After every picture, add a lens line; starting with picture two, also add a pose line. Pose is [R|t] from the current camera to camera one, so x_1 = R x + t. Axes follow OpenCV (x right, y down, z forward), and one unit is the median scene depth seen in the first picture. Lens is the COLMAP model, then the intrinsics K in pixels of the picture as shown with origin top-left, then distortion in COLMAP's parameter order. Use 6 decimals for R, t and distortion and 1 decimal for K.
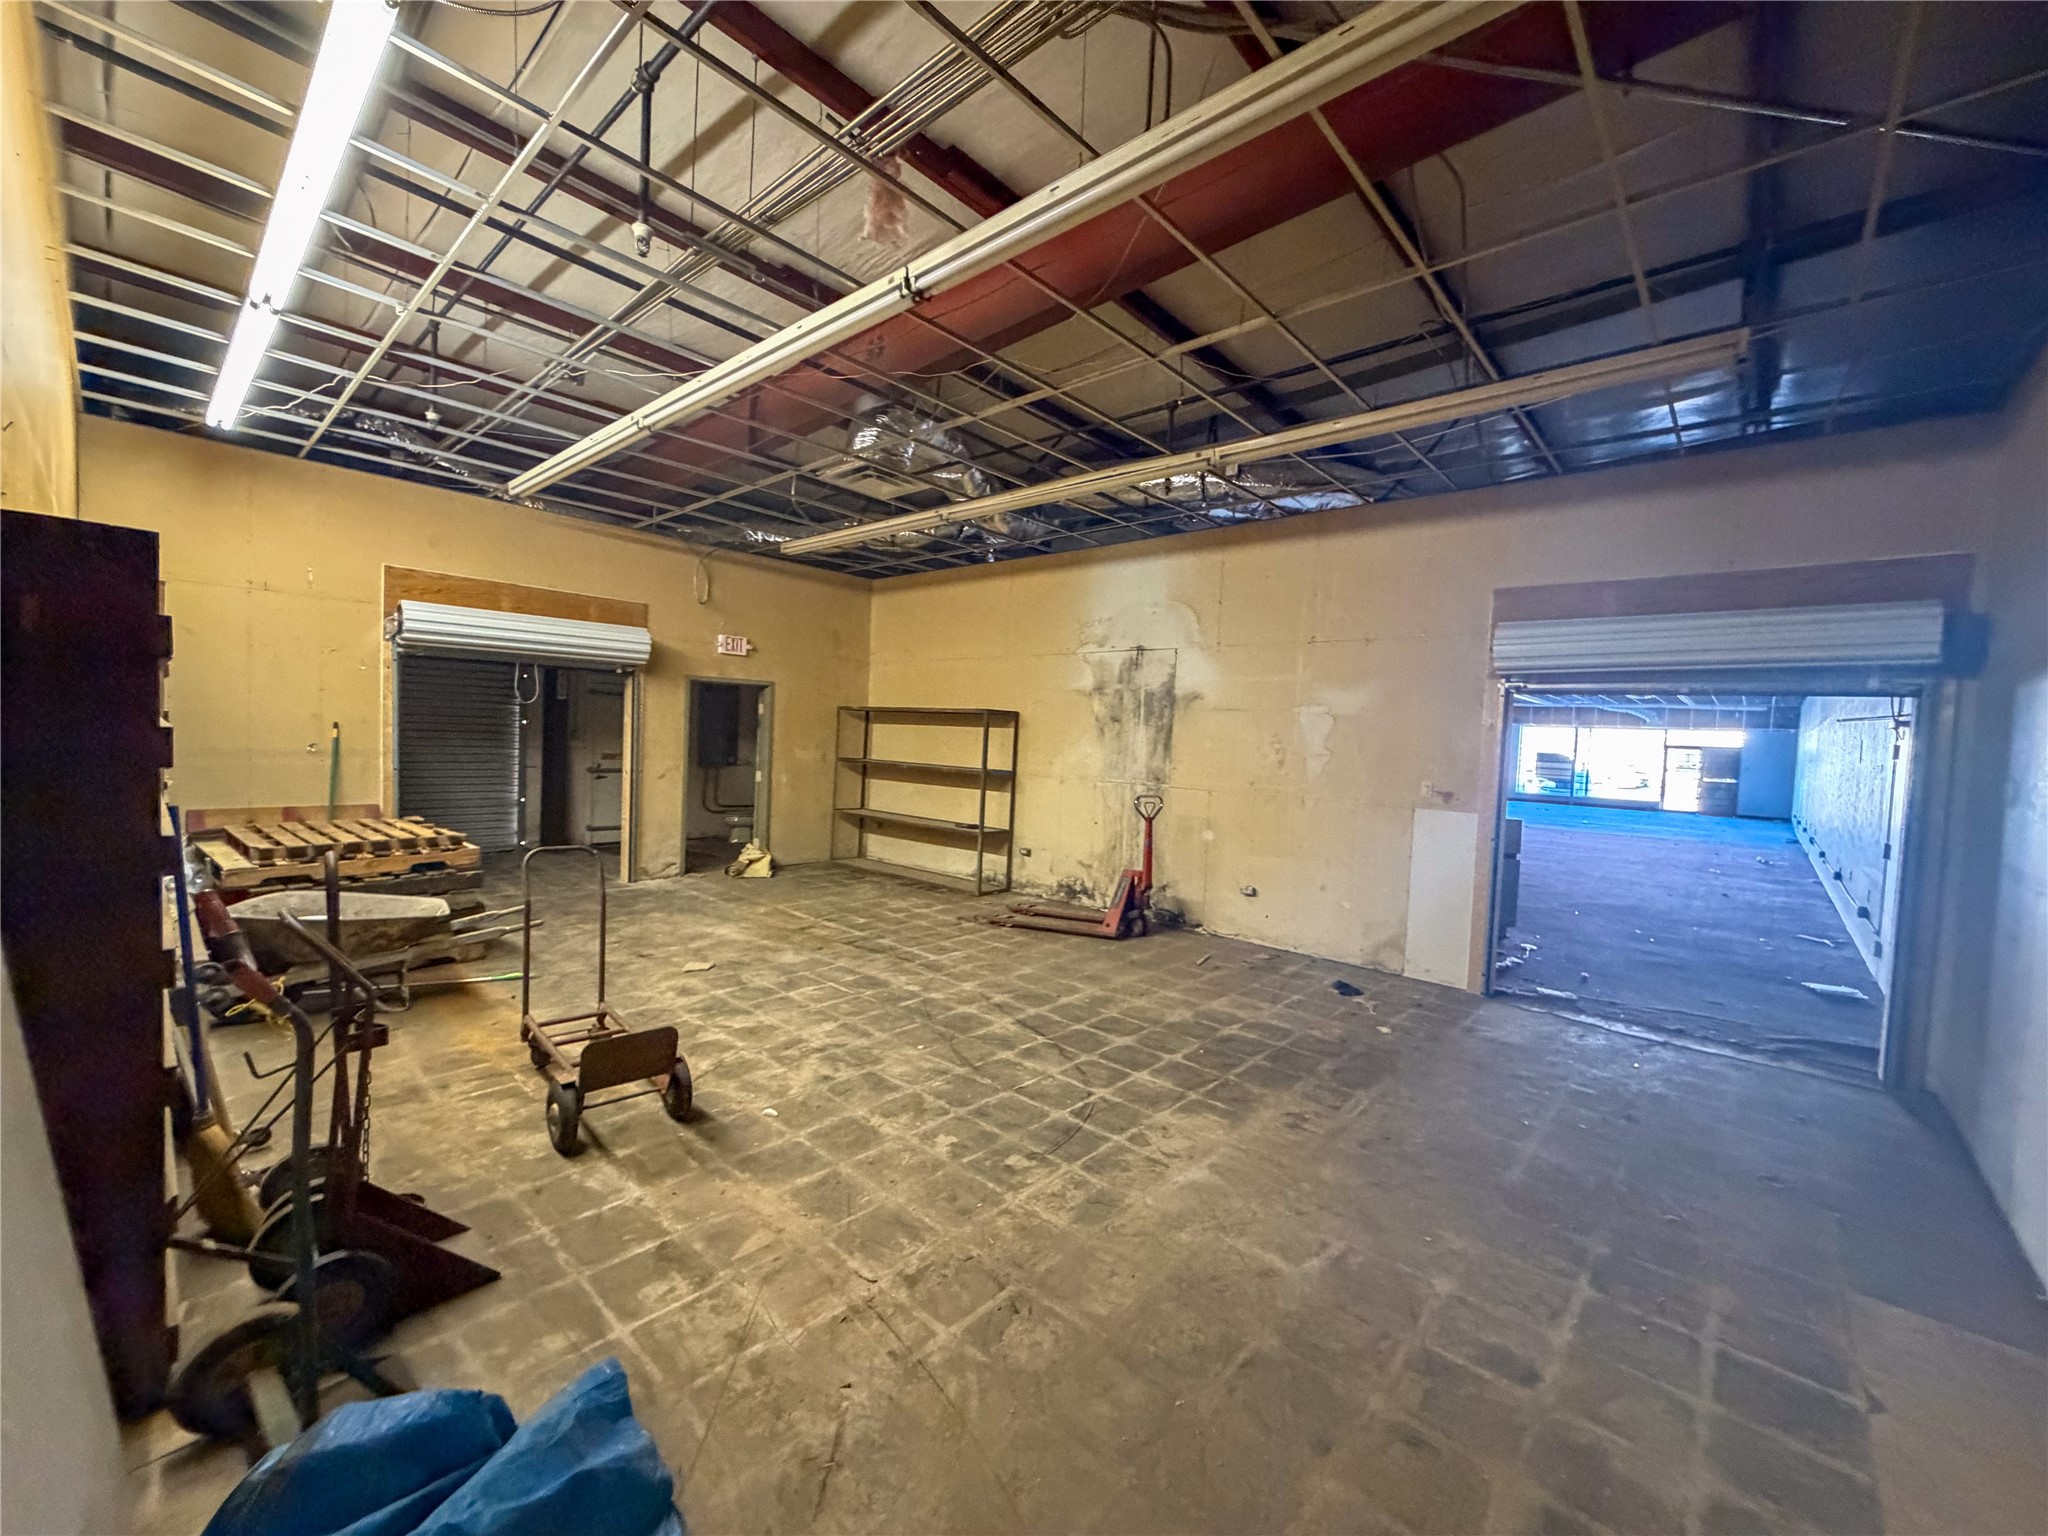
lens RADIAL K [[814.9, 0, 1022.3], [0, 814.9, 769.2], [0, 0, 1]] dist [0.000966, -0.000390]
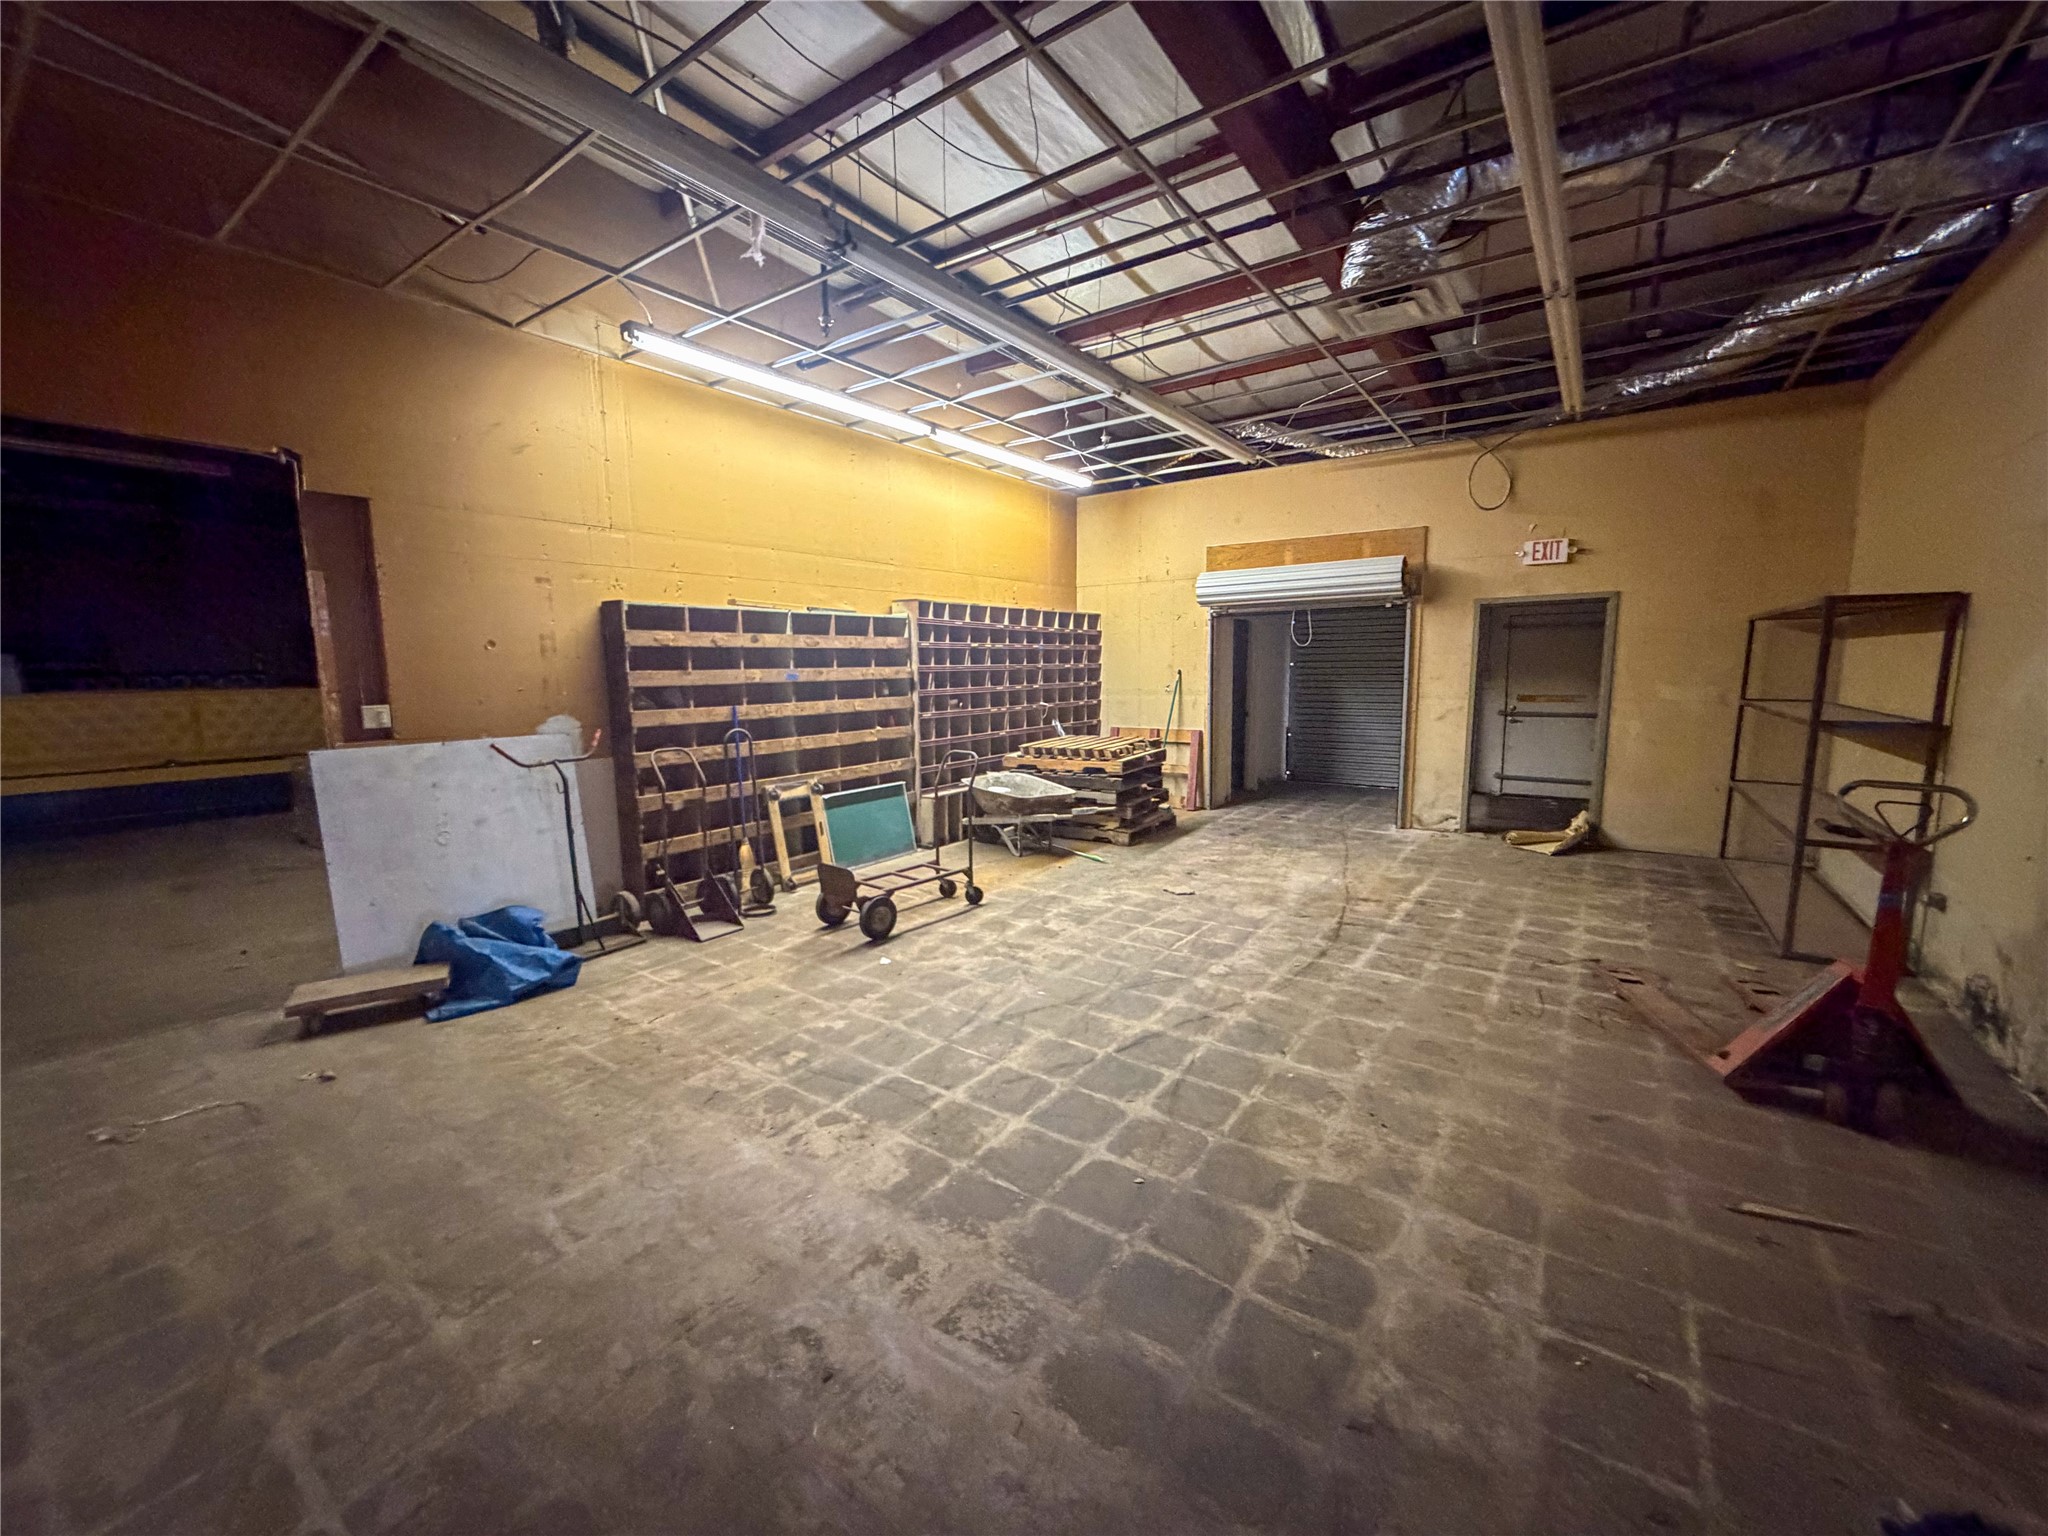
lens RADIAL K [[814.9, 0, 1022.5], [0, 814.9, 776.5], [0, 0, 1]] dist [0.000966, -0.000390]
pose [[0.110474, 0.094034, -0.989421, 0.648153], [-0.025572, 0.995453, 0.091752, 0.004349], [0.993550, 0.015165, 0.112376, 0.718391]]
